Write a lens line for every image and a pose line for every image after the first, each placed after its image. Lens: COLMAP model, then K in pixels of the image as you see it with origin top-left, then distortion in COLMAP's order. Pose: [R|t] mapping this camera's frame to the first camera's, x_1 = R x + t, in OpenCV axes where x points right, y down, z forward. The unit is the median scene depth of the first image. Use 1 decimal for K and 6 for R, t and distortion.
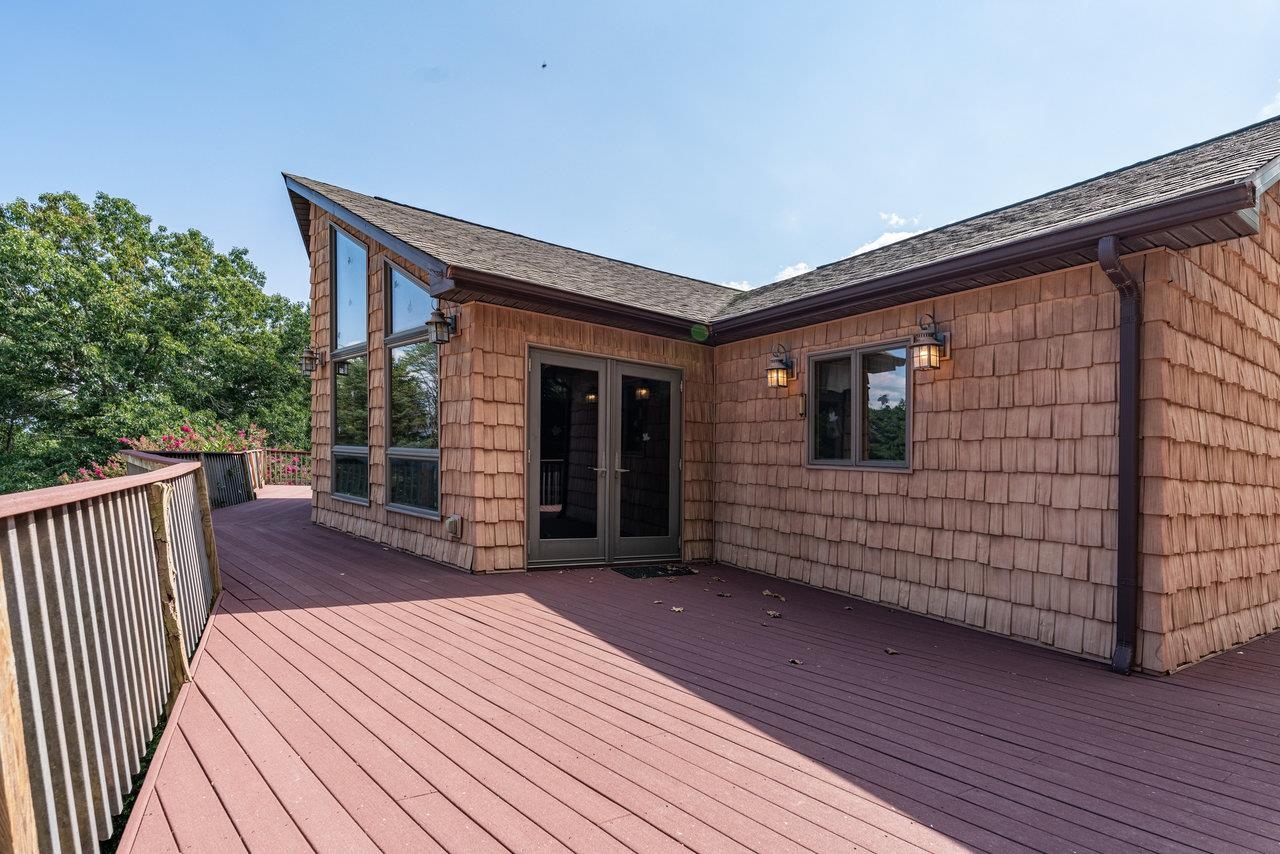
lens RADIAL K [[598.9, 0, 639.1], [0, 598.9, 414.1], [0, 0, 1]] dist [-0.000943, 0.000018]
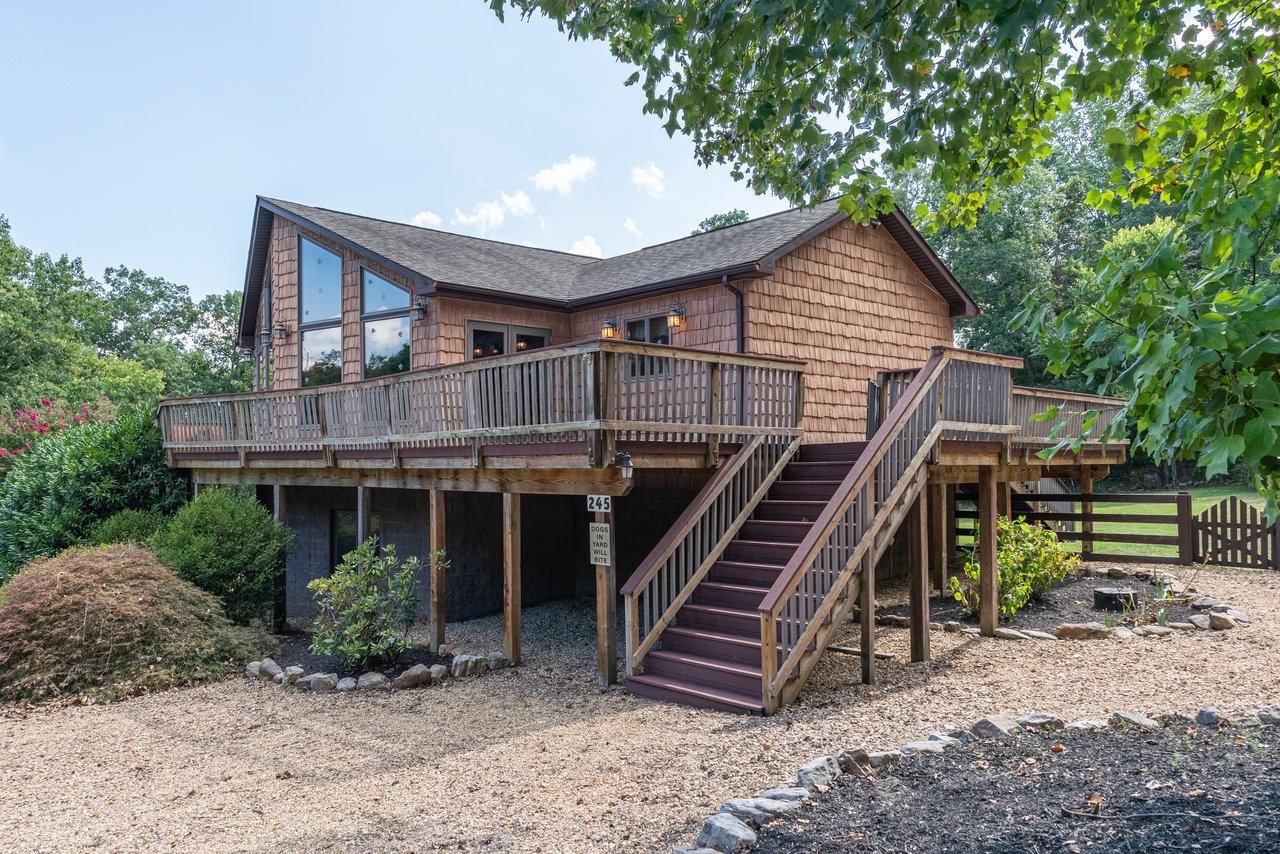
lens RADIAL K [[598.9, 0, 639.1], [0, 598.9, 414.1], [0, 0, 1]] dist [-0.000943, 0.000018]
pose [[0.968171, -0.069616, 0.240412, -0.147023], [0.050688, 0.995172, 0.084045, 0.040567], [-0.245102, -0.069183, 0.967026, -0.862181]]
